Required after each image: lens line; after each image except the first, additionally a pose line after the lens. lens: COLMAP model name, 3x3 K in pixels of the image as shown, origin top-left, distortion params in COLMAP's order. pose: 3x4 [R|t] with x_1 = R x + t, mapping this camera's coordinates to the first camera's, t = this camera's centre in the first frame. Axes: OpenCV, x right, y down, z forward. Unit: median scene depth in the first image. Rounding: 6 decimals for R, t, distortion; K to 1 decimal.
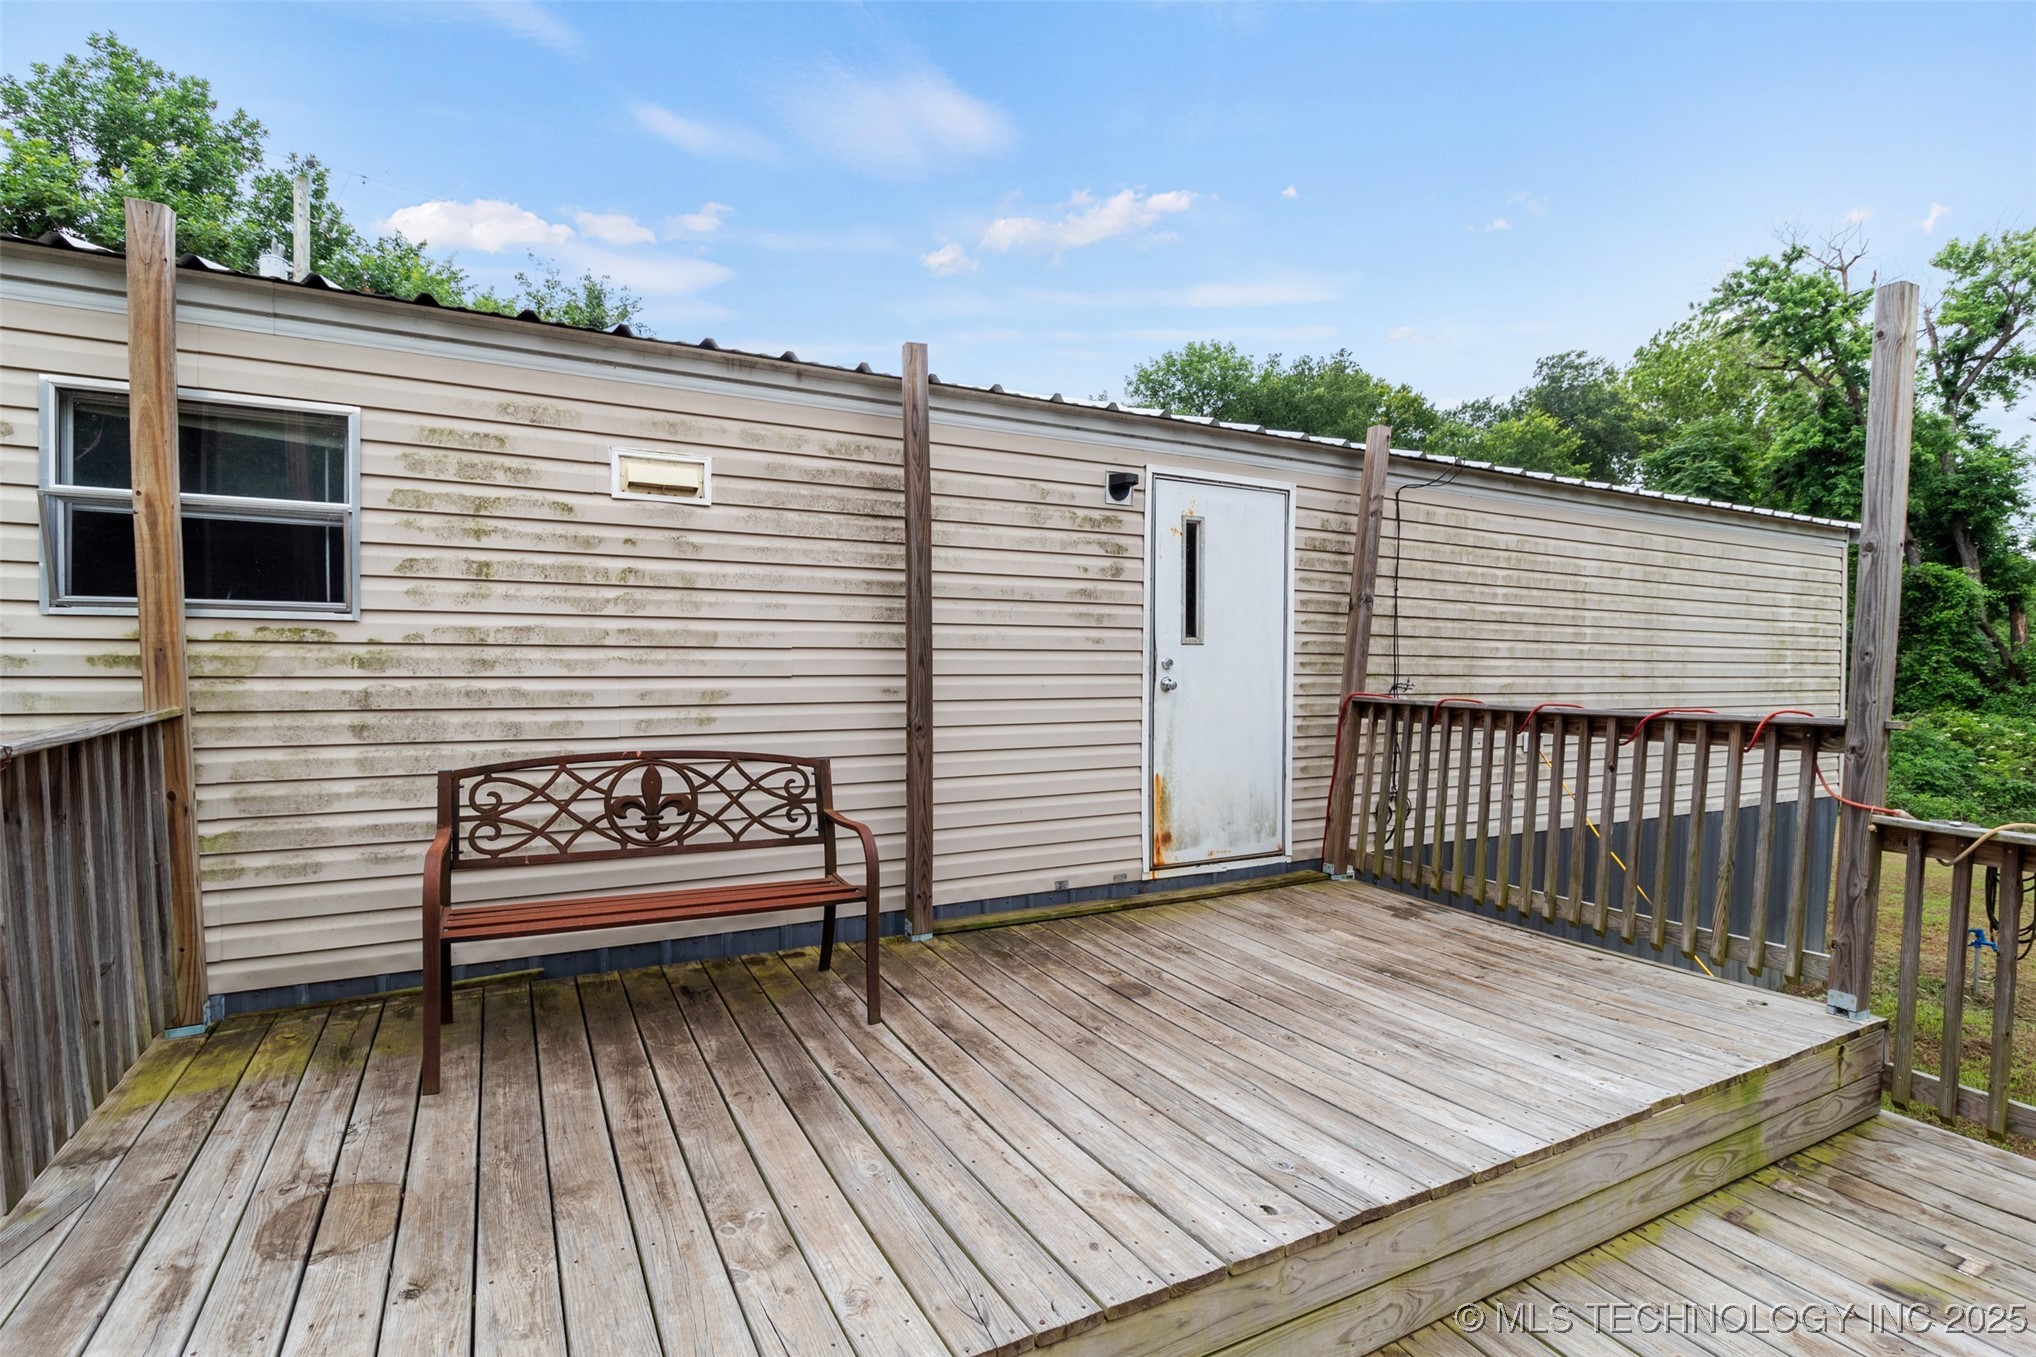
lens RADIAL K [[977.1, 0, 1027.1], [0, 977.1, 680.2], [0, 0, 1]] dist [-0.001710, 0.001450]
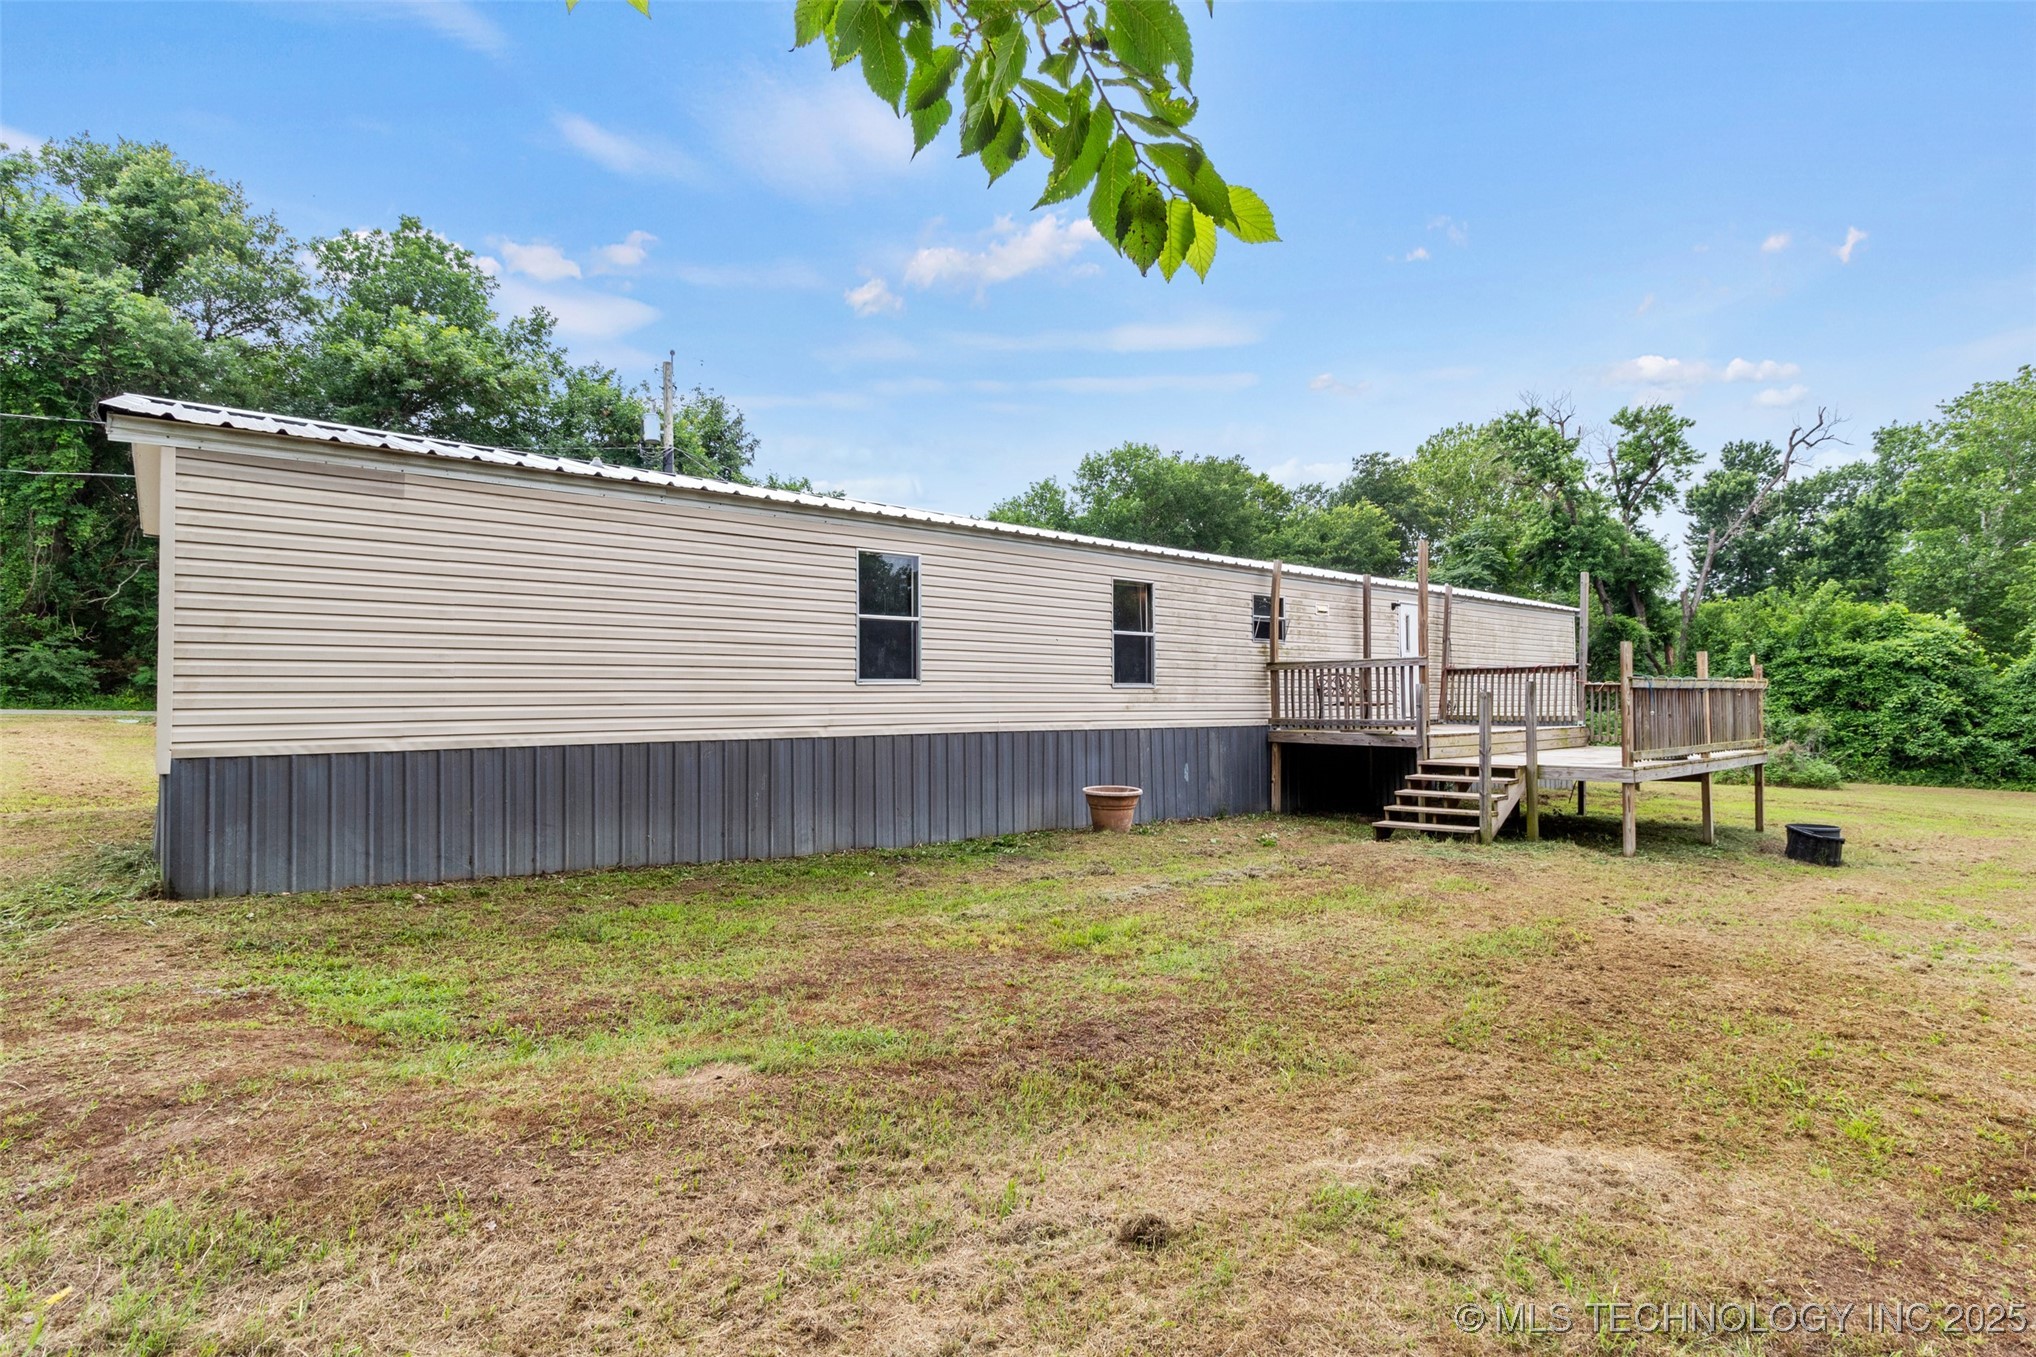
lens RADIAL K [[977.1, 0, 1016.6], [0, 977.1, 687.3], [0, 0, 1]] dist [-0.001710, 0.001450]
pose [[0.983147, -0.011291, 0.182468, -0.292243], [0.017468, 0.999326, -0.032281, 0.028146], [-0.181981, 0.034925, 0.982682, -0.339846]]
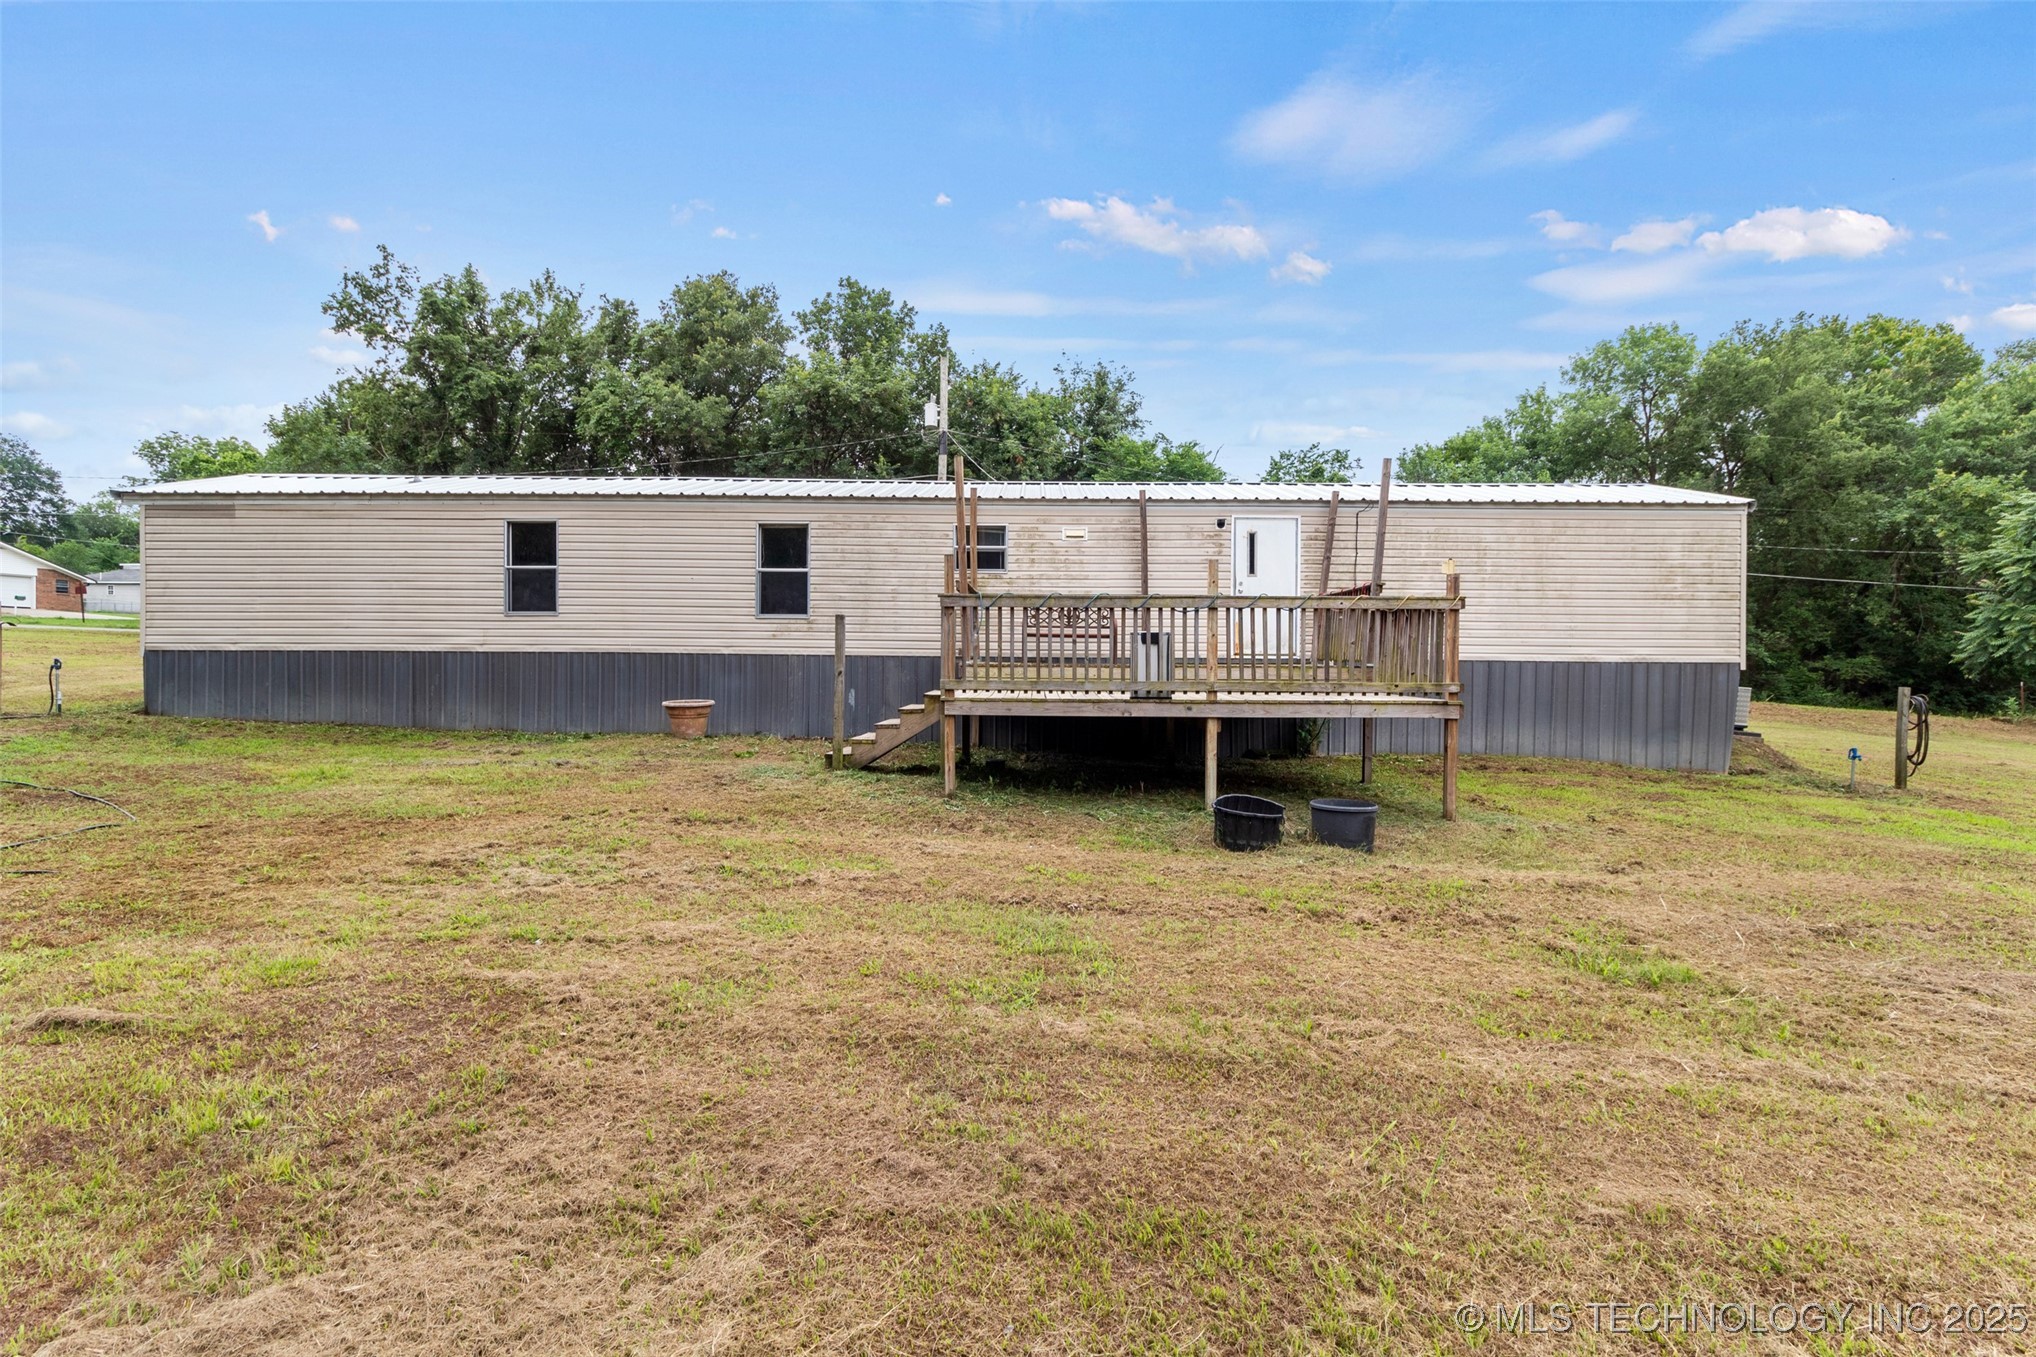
lens RADIAL K [[977.1, 0, 1022.8], [0, 977.1, 671.8], [0, 0, 1]] dist [-0.001710, 0.001450]
pose [[0.871004, 0.006097, -0.491239, 0.160841], [-0.009491, 0.999945, -0.004419, 0.042326], [0.491185, 0.008512, 0.871014, -0.292646]]
